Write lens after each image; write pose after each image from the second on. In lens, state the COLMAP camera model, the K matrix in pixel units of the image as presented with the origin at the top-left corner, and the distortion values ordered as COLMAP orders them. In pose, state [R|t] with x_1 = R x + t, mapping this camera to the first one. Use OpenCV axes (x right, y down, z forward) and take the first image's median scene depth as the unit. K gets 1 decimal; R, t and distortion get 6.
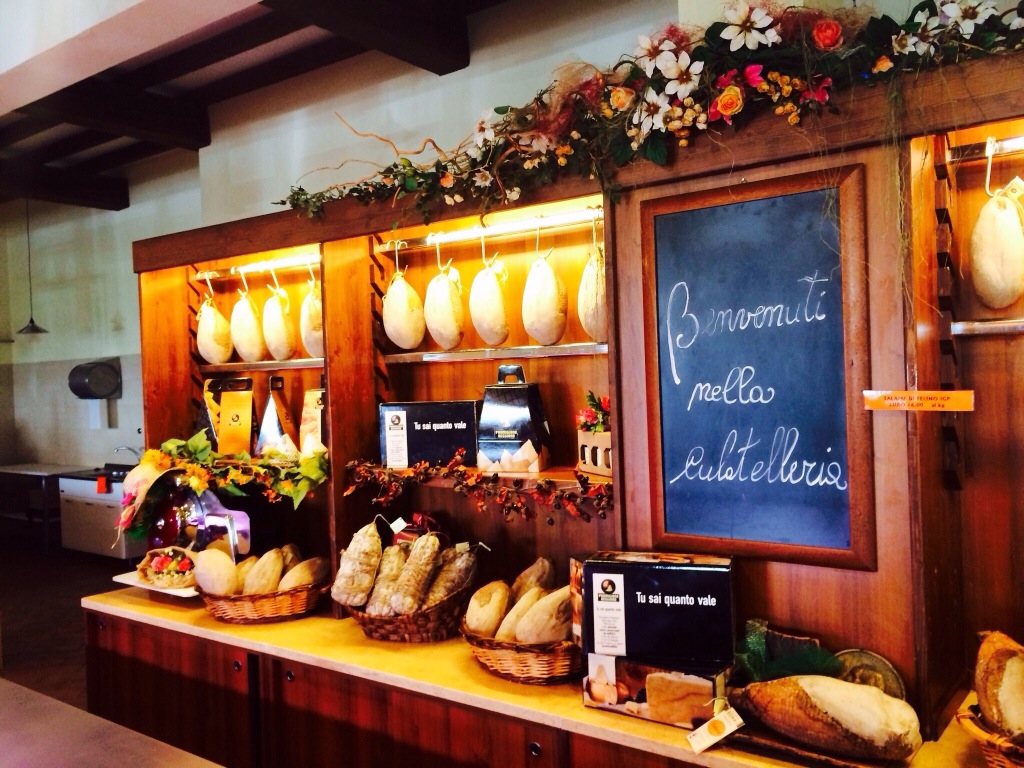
lens RADIAL K [[886.0, 0, 512.0], [0, 886.0, 384.0], [0, 0, 1]] dist [0.115437, -0.155410]
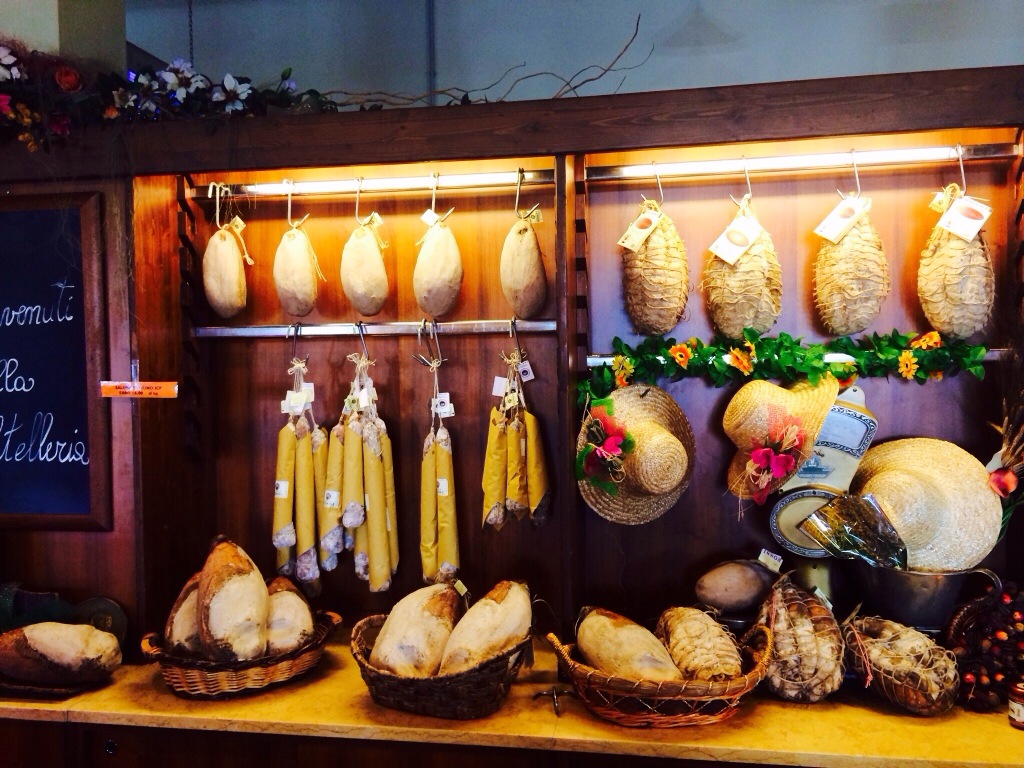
lens RADIAL K [[886.0, 0, 512.0], [0, 886.0, 384.0], [0, 0, 1]] dist [0.115437, -0.155410]
pose [[0.898651, 0.012037, 0.438499, 0.352440], [-0.012267, 0.999922, -0.002309, 0.007196], [-0.438493, -0.003304, 0.898729, -0.317389]]
